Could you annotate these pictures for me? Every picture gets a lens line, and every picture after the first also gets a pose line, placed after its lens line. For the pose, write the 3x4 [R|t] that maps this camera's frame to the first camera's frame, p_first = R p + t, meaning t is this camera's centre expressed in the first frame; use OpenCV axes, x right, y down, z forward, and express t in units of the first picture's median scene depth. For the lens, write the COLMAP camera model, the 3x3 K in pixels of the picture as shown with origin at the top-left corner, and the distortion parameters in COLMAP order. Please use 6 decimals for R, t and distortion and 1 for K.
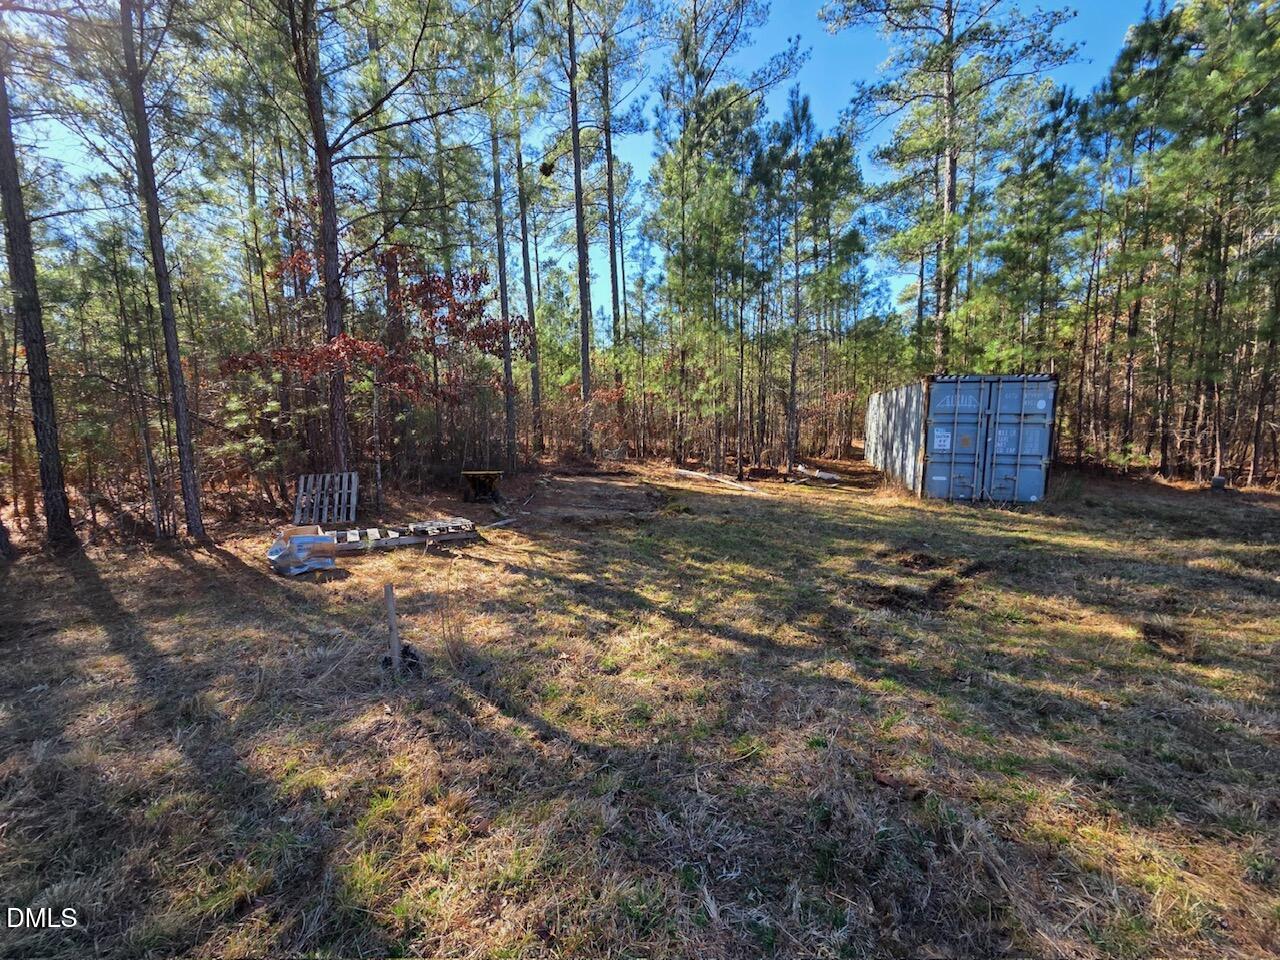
lens RADIAL K [[523.6, 0, 637.0], [0, 523.6, 477.1], [0, 0, 1]] dist [0.006015, -0.001434]
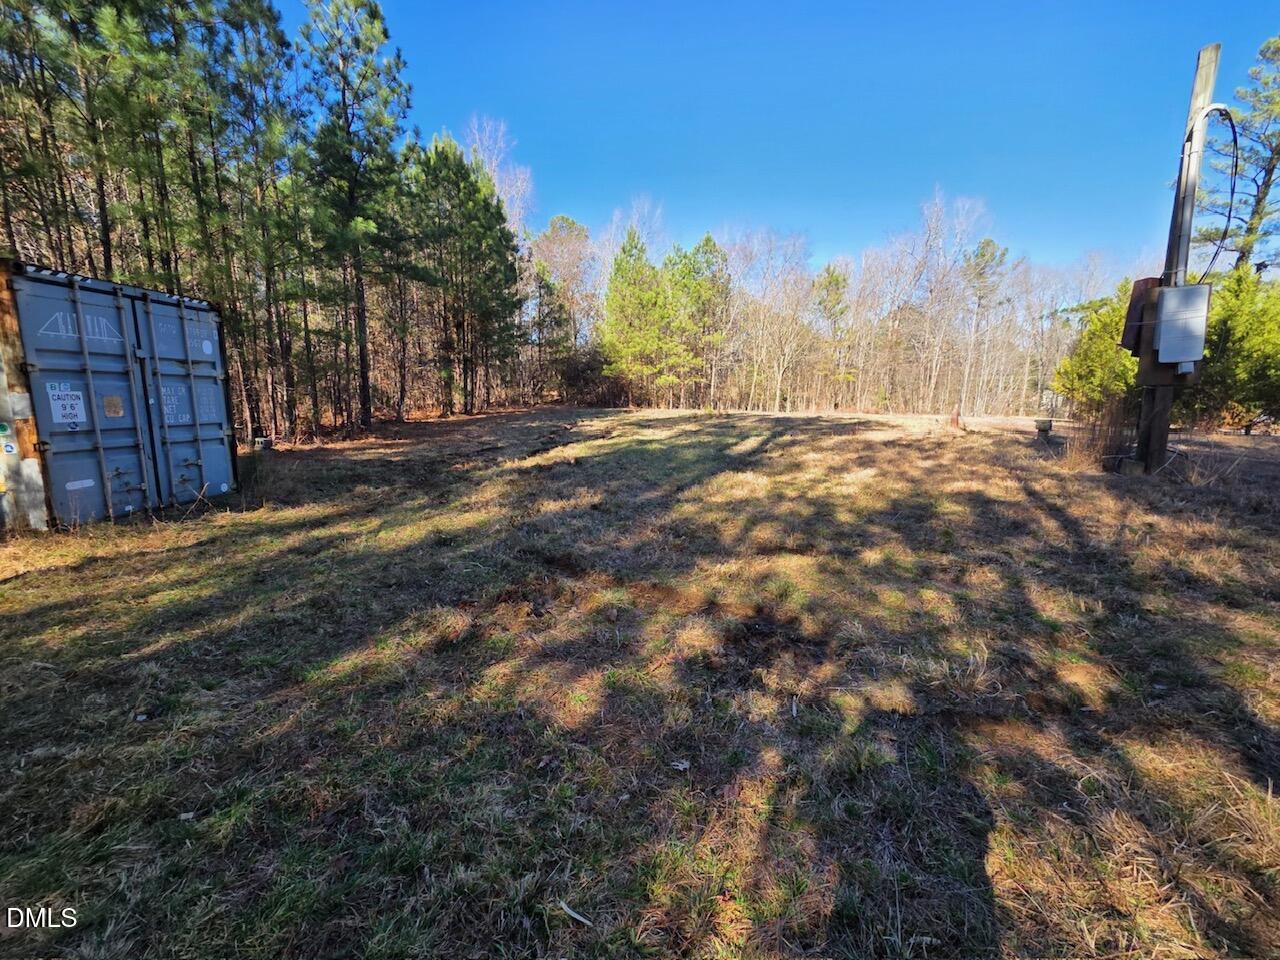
lens RADIAL K [[523.6, 0, 637.0], [0, 523.6, 477.9], [0, 0, 1]] dist [0.006015, -0.001434]
pose [[-0.226270, -0.157045, 0.961321, -0.013164], [0.103752, 0.977417, 0.184096, -0.034707], [-0.968523, 0.141394, -0.204867, 0.518215]]
